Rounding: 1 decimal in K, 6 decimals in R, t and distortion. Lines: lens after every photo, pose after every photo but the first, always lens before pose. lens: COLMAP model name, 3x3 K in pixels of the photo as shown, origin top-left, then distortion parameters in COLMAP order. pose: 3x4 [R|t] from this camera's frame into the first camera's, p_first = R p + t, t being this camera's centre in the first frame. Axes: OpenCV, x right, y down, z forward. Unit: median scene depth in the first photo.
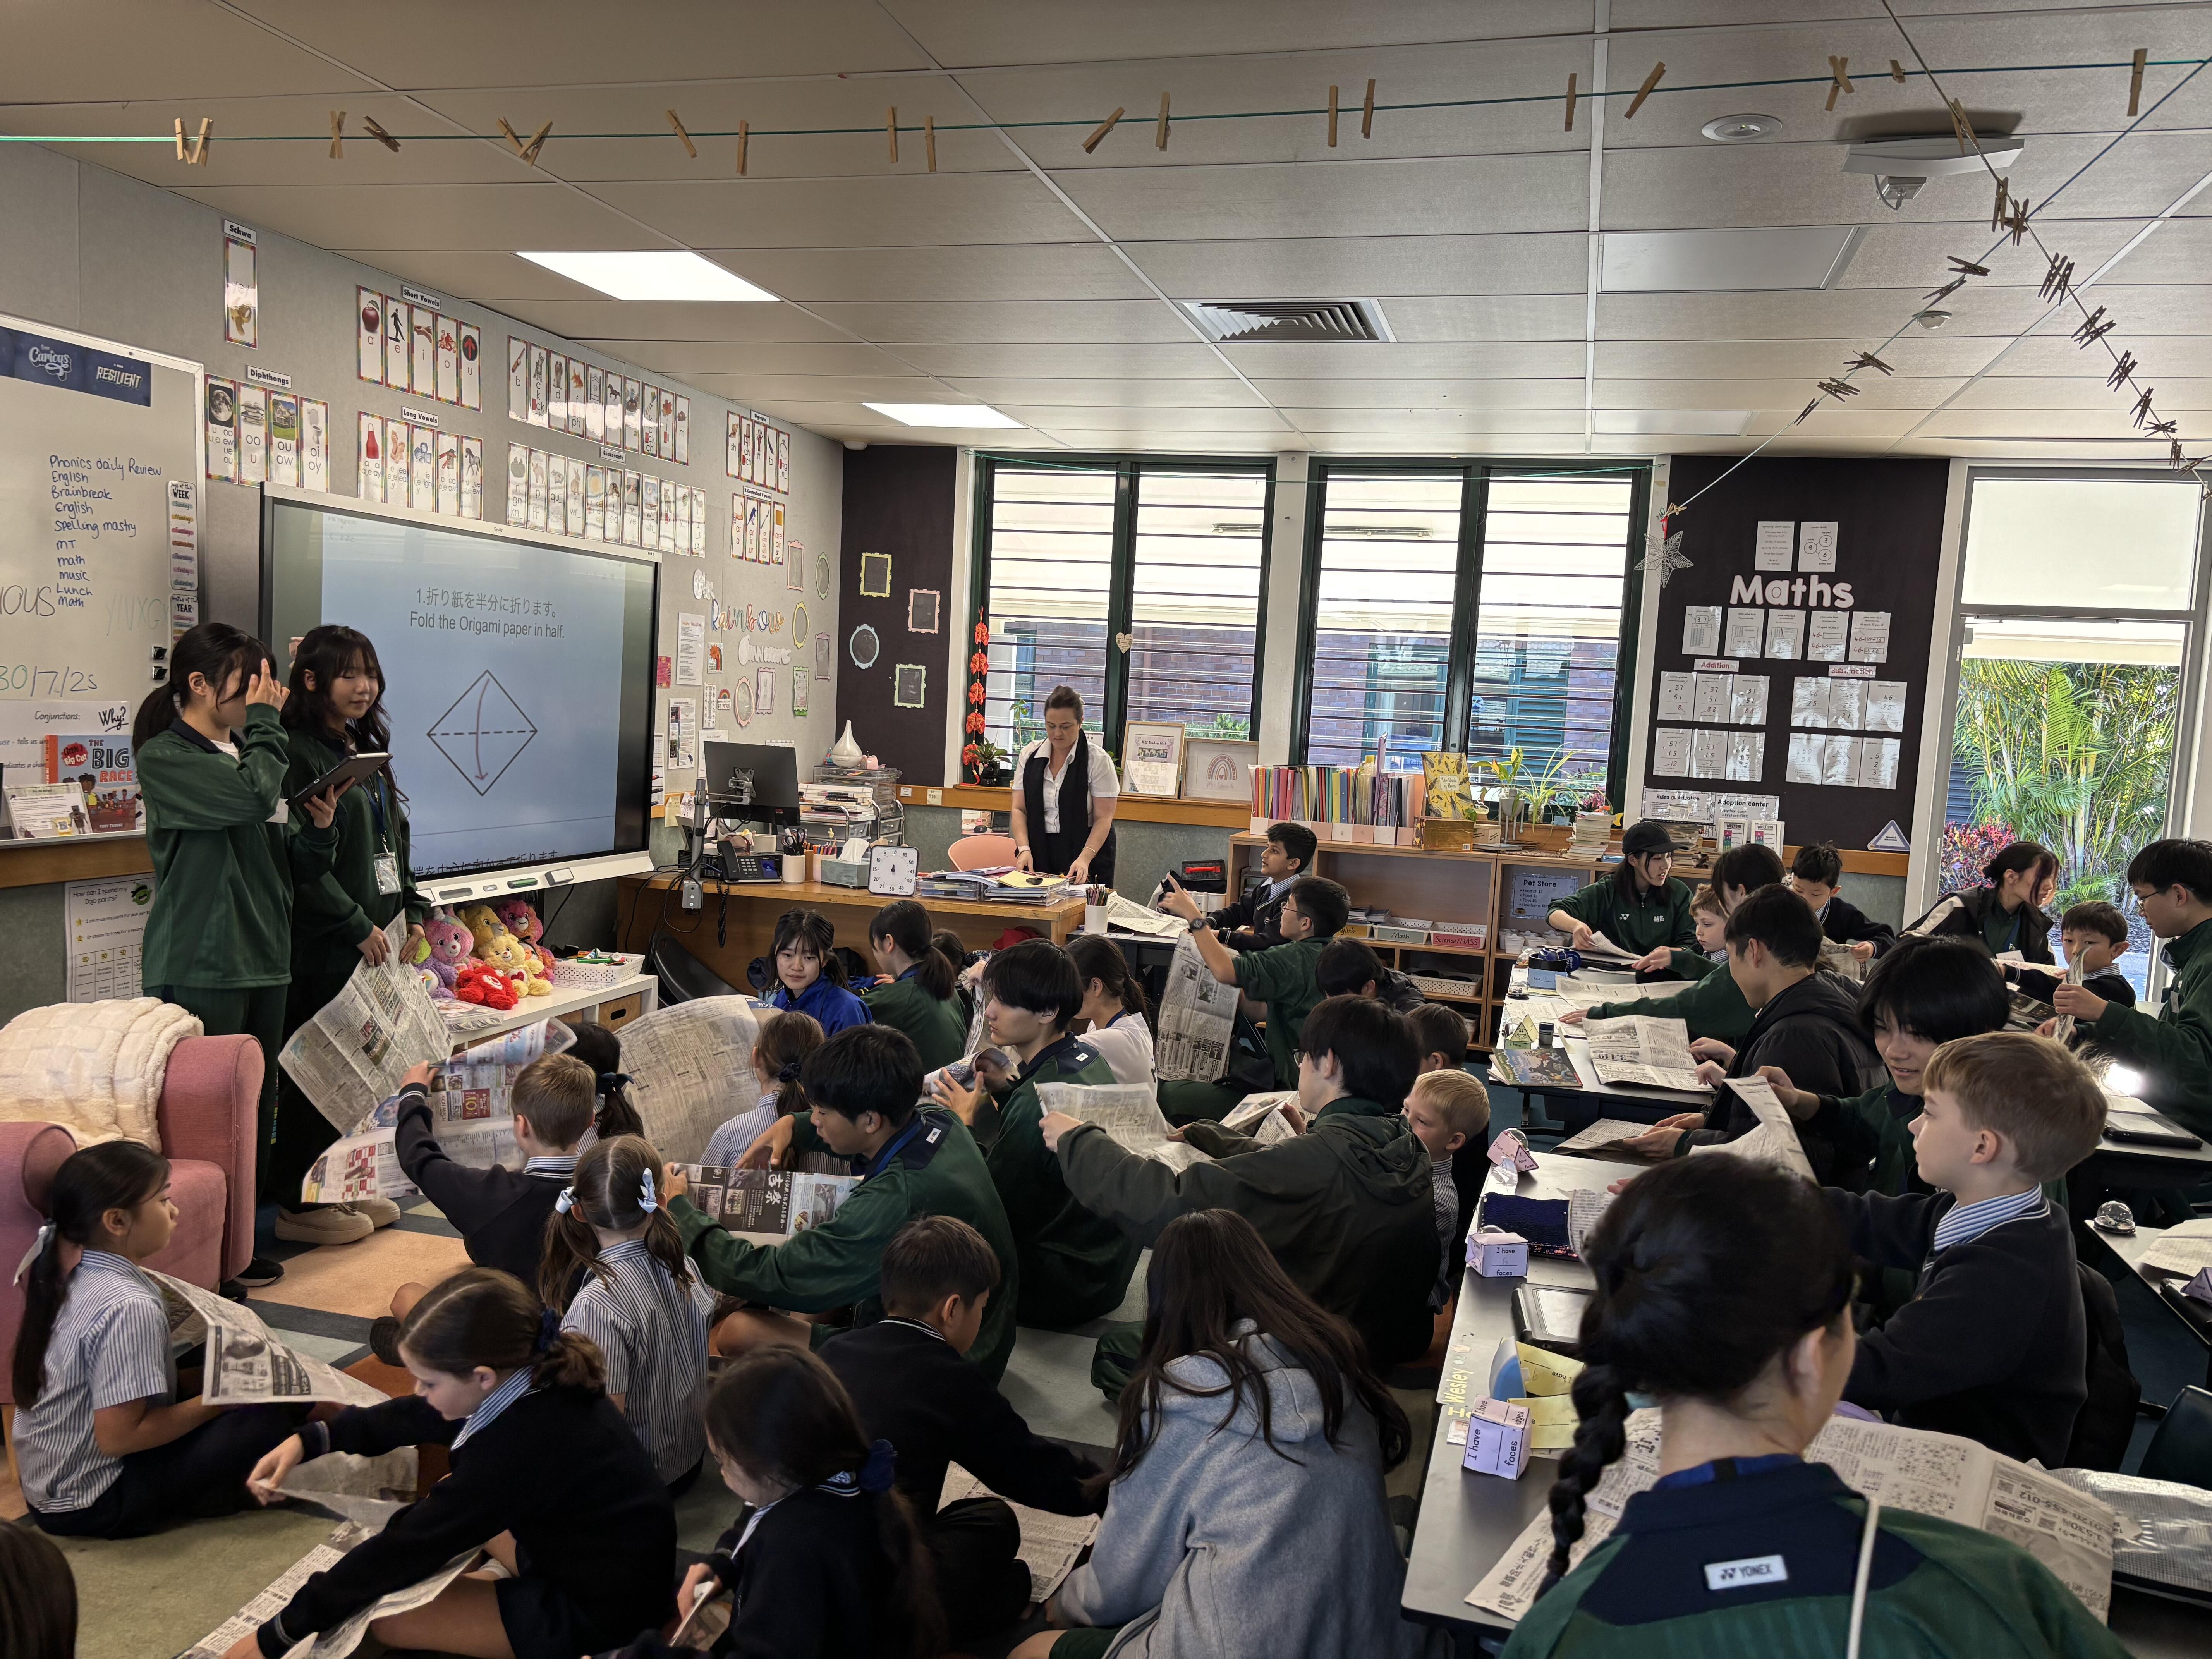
lens RADIAL K [[1655.4, 0, 1133.9], [0, 1655.4, 854.7], [0, 0, 1]] dist [0.046905, -0.048824]
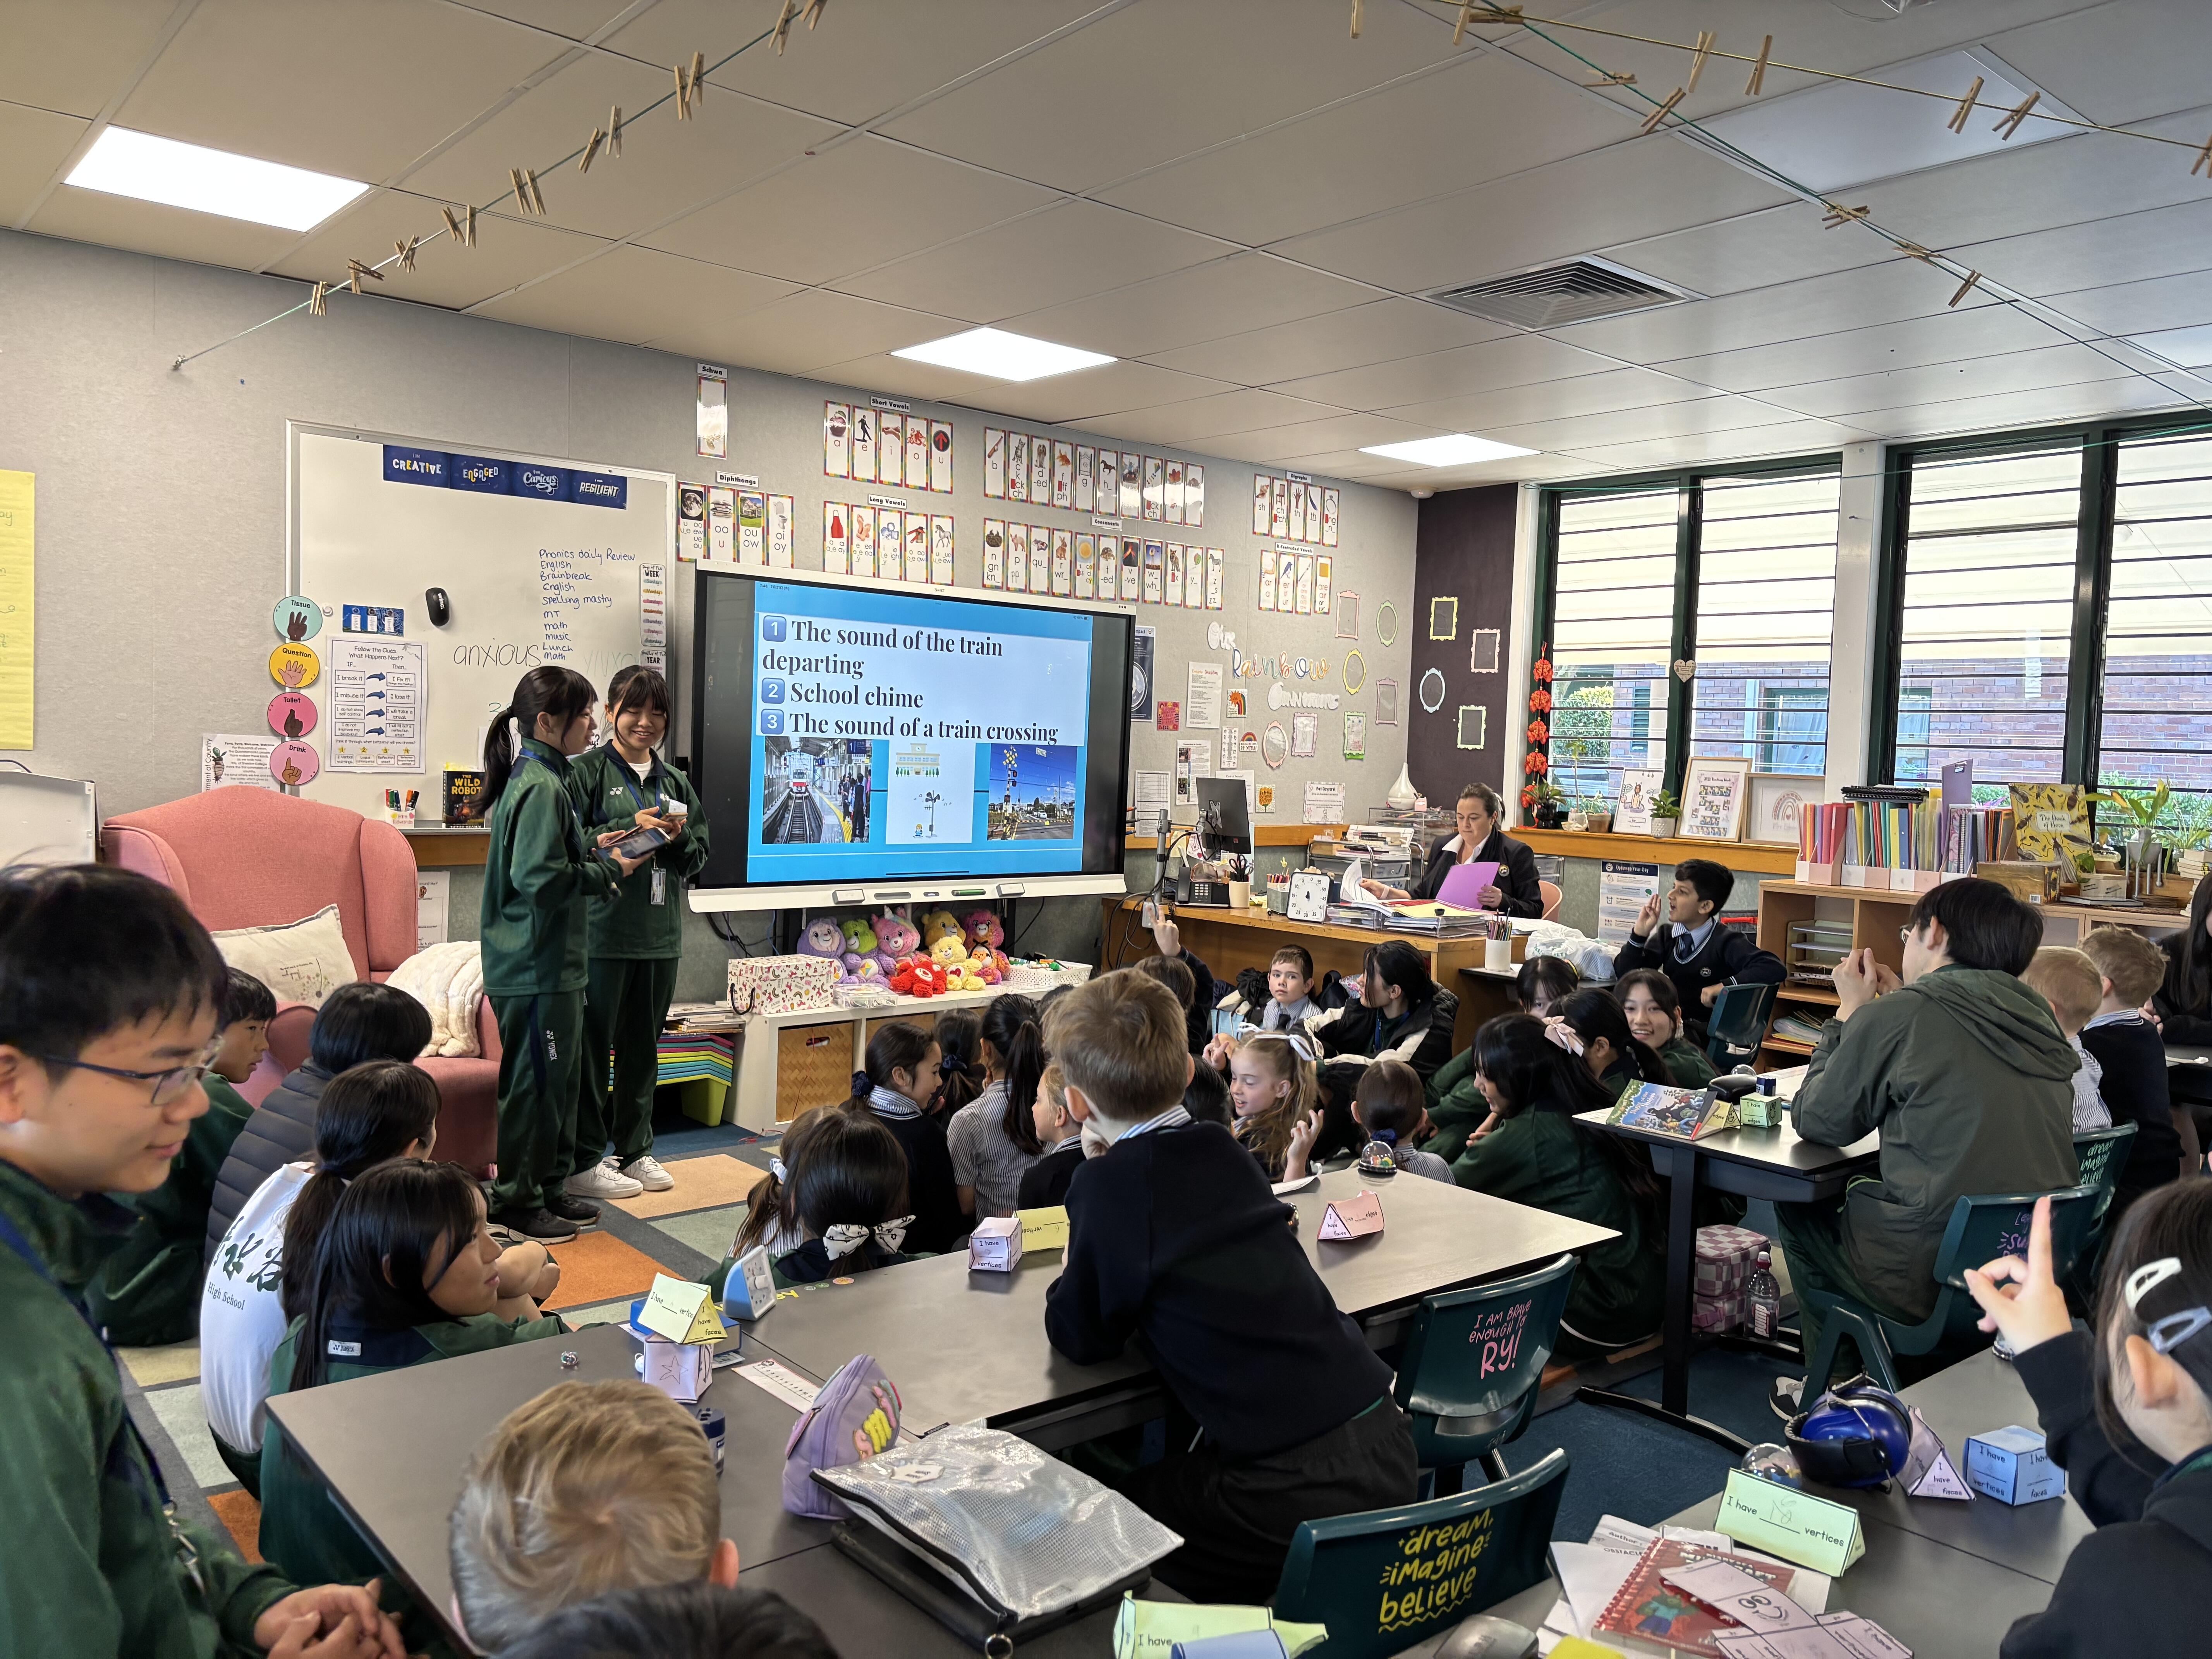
lens RADIAL K [[1655.4, 0, 1139.6], [0, 1655.4, 839.7], [0, 0, 1]] dist [0.046905, -0.048824]
pose [[0.829111, 0.005832, -0.559053, 0.364838], [-0.041164, 0.997868, -0.050640, 0.032770], [0.557566, 0.065000, 0.827584, 0.111929]]
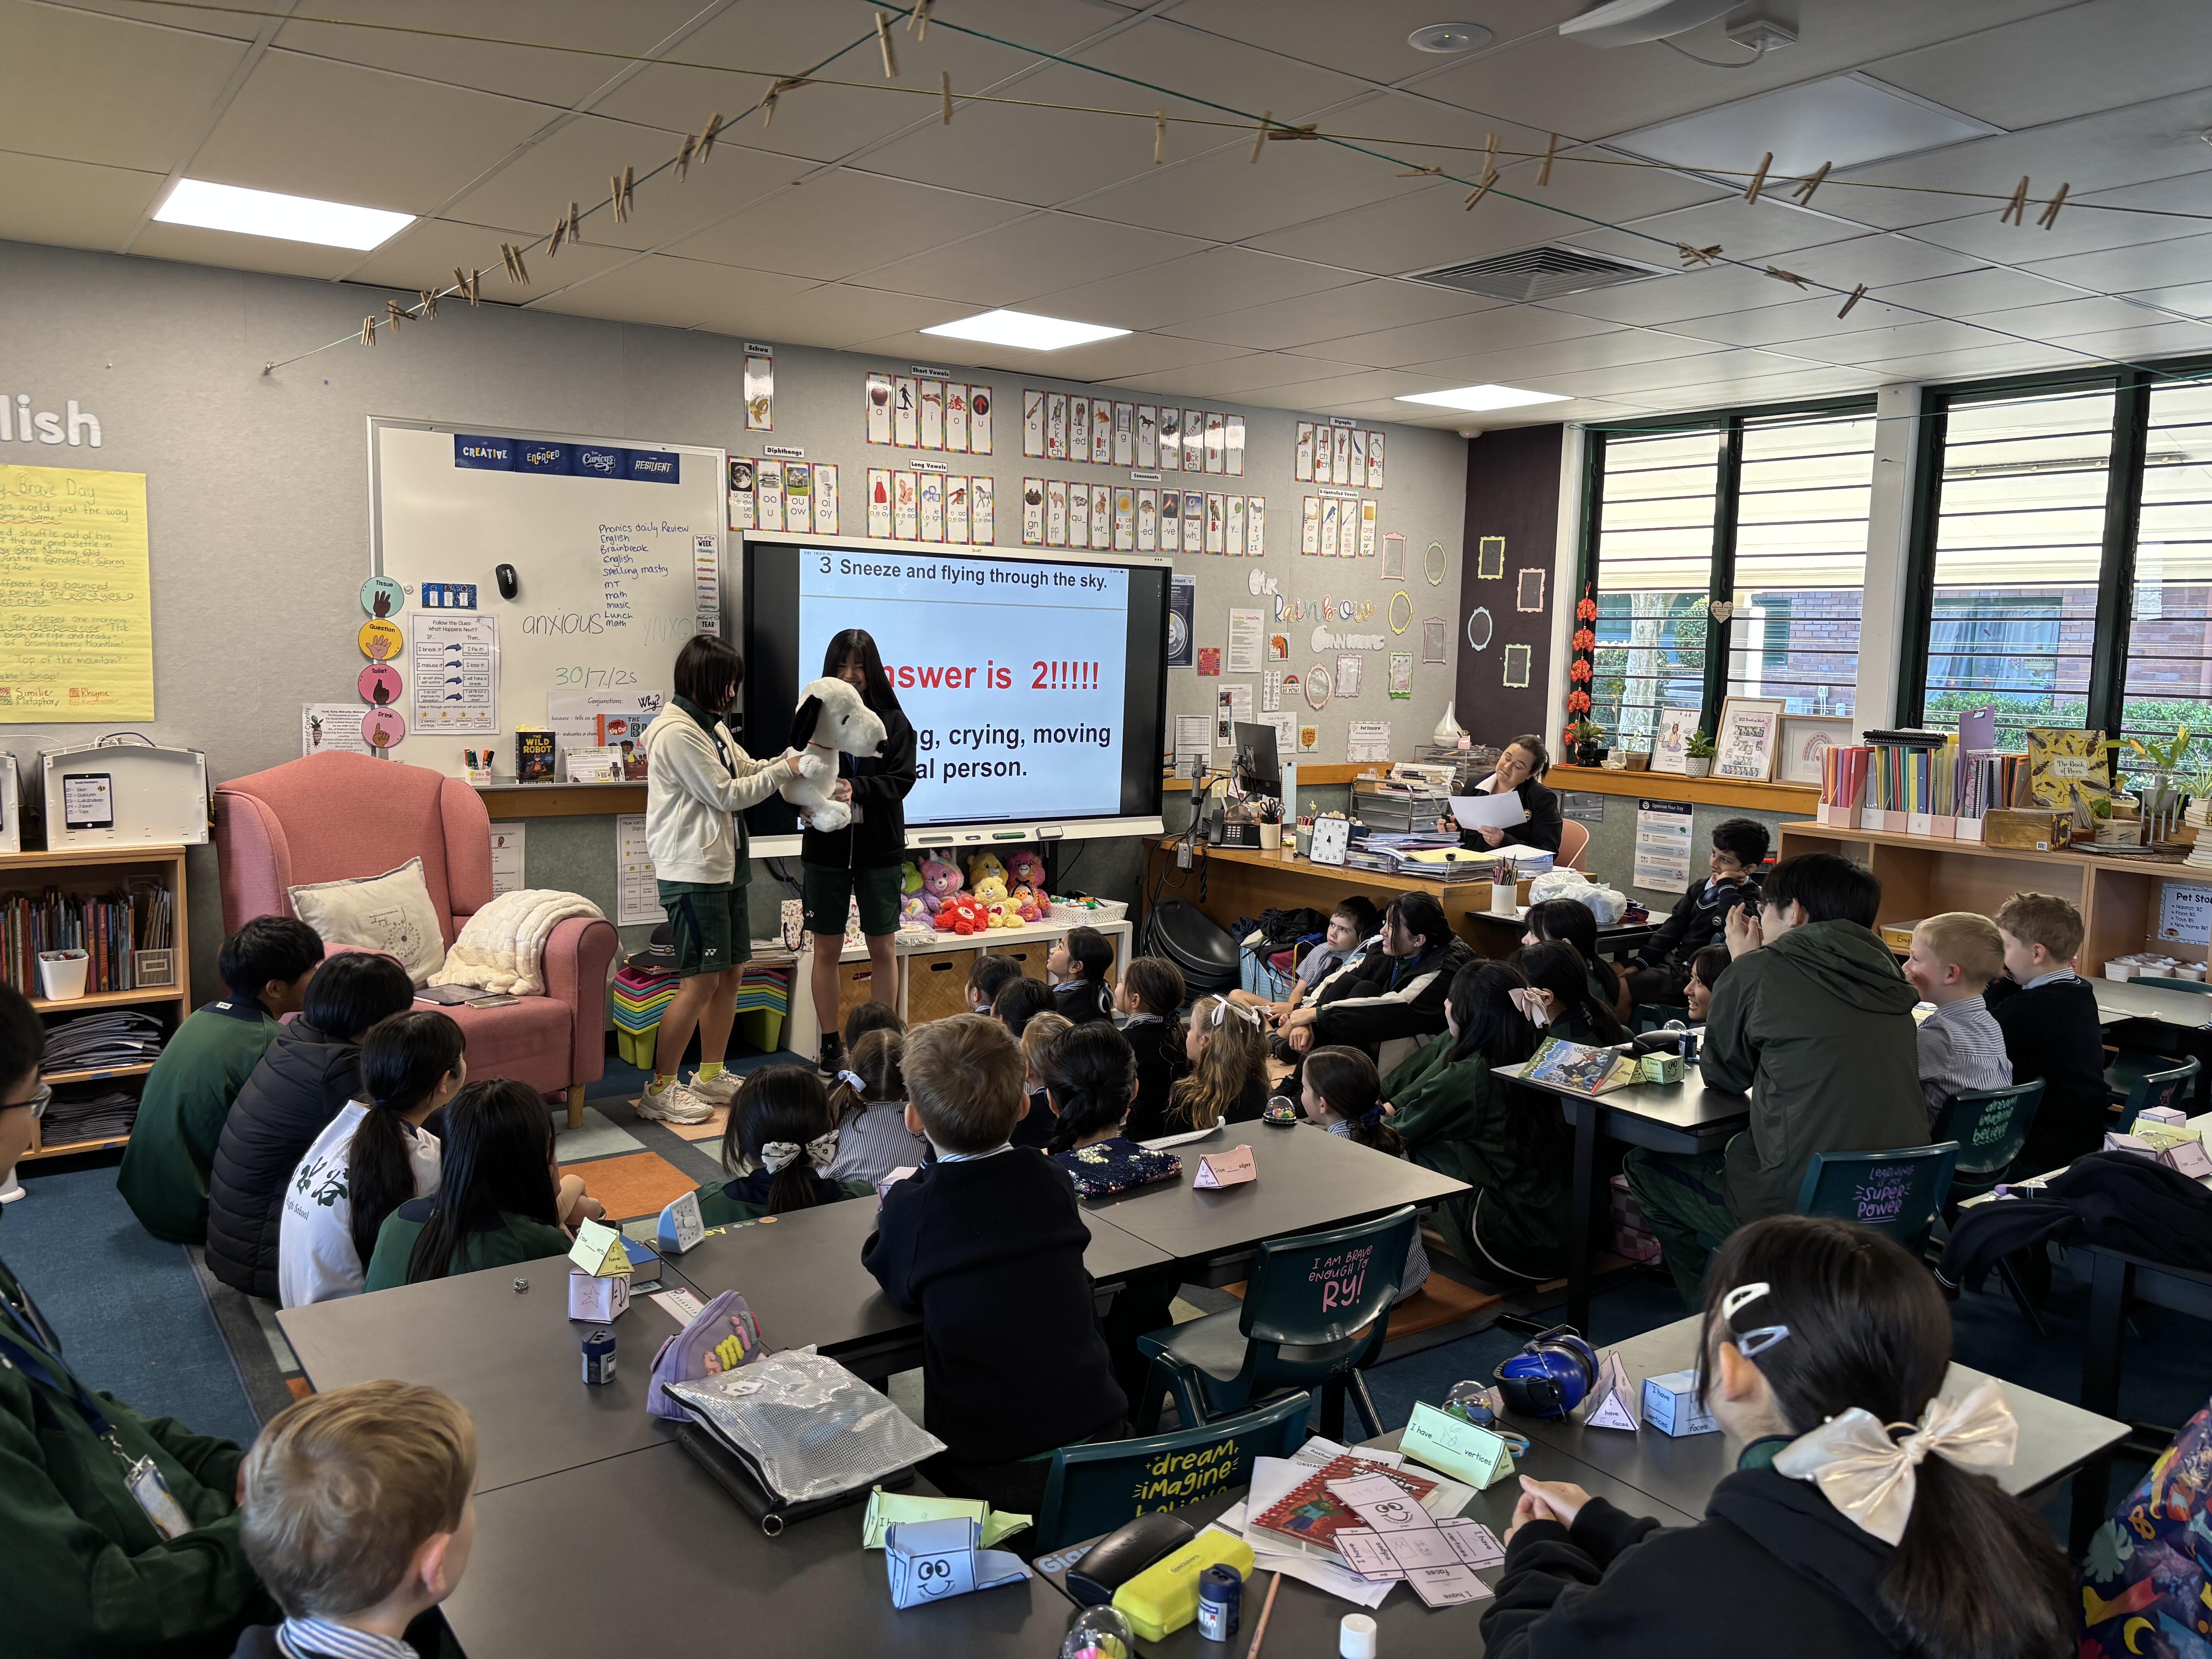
lens RADIAL K [[1655.4, 0, 1131.3], [0, 1655.4, 838.5], [0, 0, 1]] dist [0.046905, -0.048824]
pose [[0.779356, 0.038198, -0.625416, 0.455751], [-0.041663, 0.999090, 0.009103, 0.004034], [0.625194, 0.018962, 0.780239, 0.103120]]
